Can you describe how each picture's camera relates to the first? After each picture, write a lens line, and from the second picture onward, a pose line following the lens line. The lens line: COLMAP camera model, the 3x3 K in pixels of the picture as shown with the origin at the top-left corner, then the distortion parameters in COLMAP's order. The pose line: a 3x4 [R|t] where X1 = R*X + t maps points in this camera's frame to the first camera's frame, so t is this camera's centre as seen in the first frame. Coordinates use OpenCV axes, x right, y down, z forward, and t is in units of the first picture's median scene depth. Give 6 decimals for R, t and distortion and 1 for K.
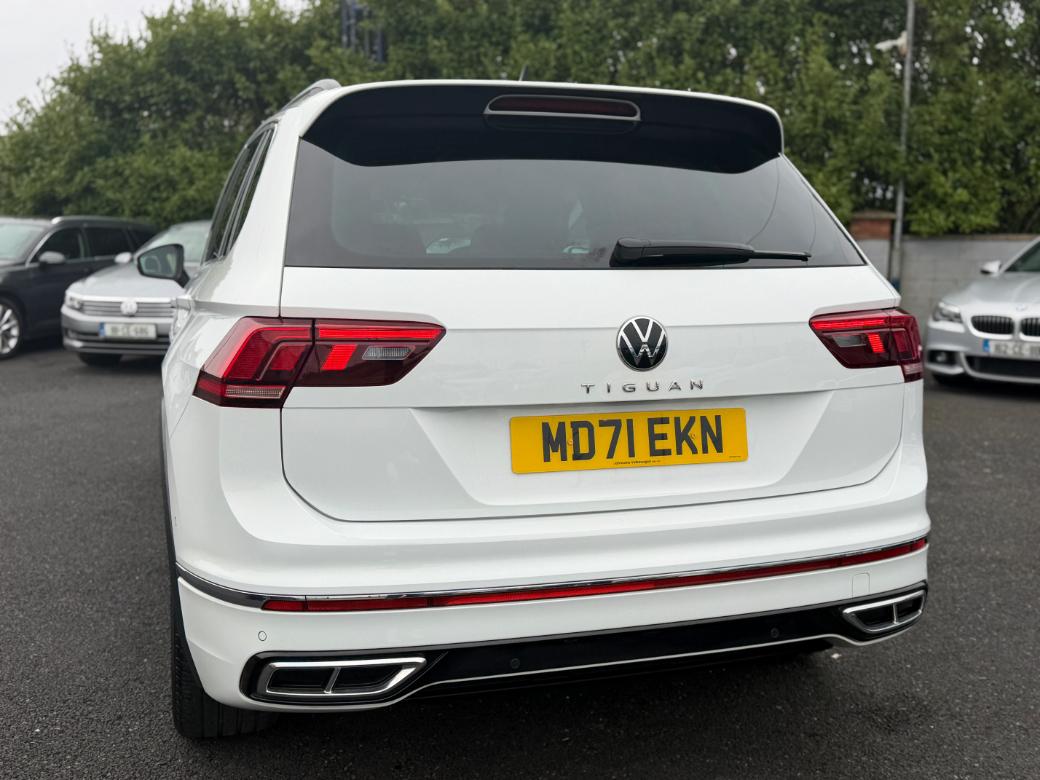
lens RADIAL K [[1038.6, 0, 524.4], [0, 1038.6, 392.8], [0, 0, 1]] dist [0.078589, 0.000000]
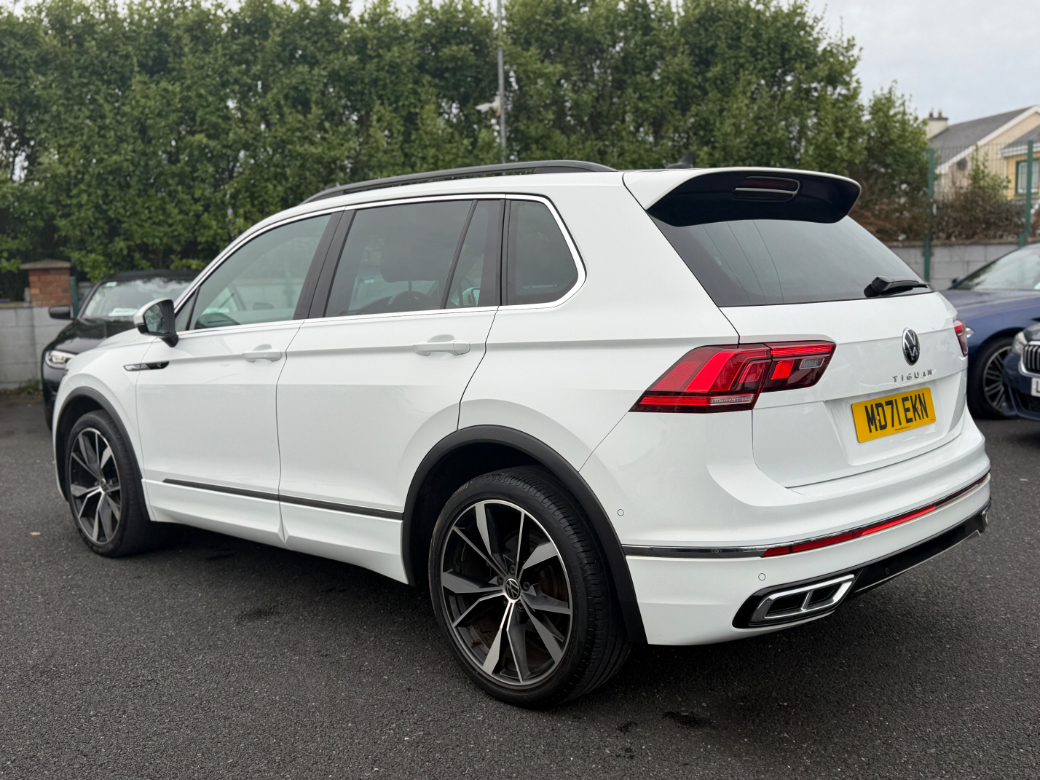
lens RADIAL K [[1038.6, 0, 518.7], [0, 1038.6, 381.4], [0, 0, 1]] dist [0.078589, 0.000000]
pose [[0.890332, -0.080306, 0.448174, -0.154809], [0.100499, 0.994707, -0.021414, -0.003228], [-0.444083, 0.064106, 0.893690, -0.012723]]
